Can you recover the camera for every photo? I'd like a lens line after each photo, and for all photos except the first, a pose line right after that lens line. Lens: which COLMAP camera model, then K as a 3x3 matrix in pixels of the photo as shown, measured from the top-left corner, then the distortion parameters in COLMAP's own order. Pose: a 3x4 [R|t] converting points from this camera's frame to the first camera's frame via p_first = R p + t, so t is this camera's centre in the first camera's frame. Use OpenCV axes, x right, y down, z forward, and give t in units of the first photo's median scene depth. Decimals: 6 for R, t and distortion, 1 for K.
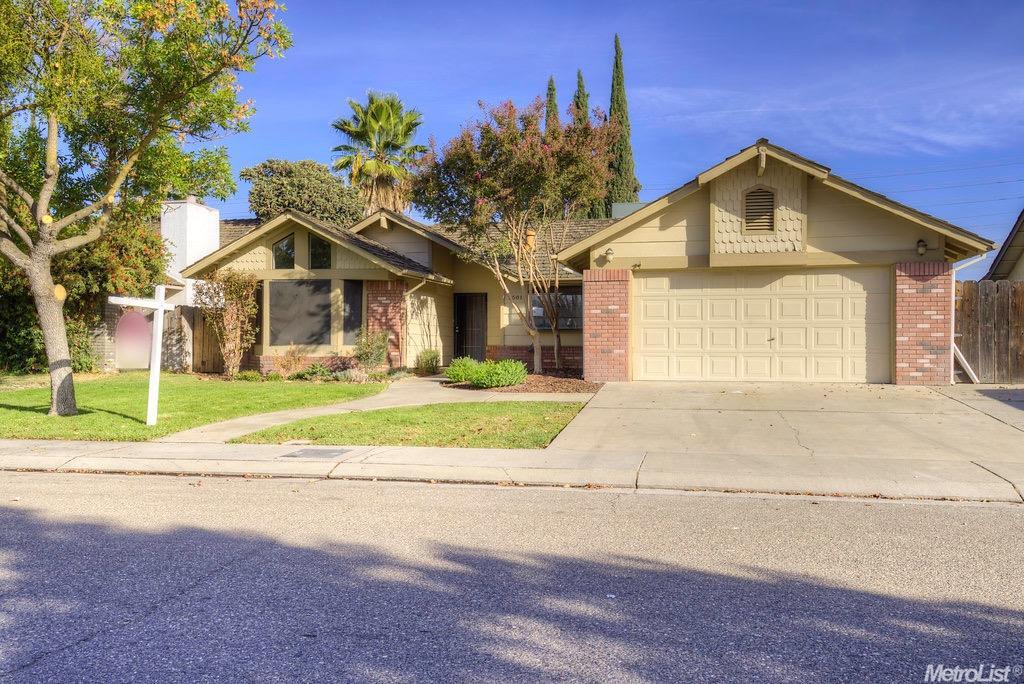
lens RADIAL K [[881.8, 0, 512.0], [0, 881.8, 340.5], [0, 0, 1]] dist [0.037624, -0.025690]
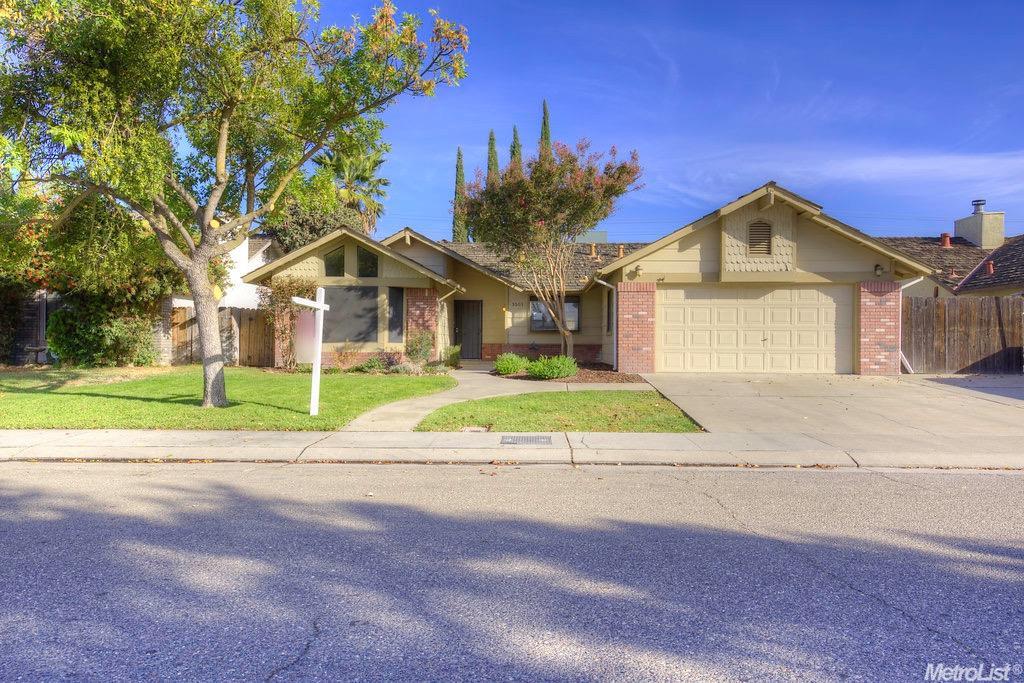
lens RADIAL K [[683.8, 0, 511.5], [0, 683.8, 337.9], [0, 0, 1]] dist [0.005033, 0.005254]
pose [[0.983742, 0.006346, 0.179475, -0.232926], [-0.005972, 0.999979, -0.002624, 0.000676], [-0.179488, 0.001509, 0.983759, 0.092316]]
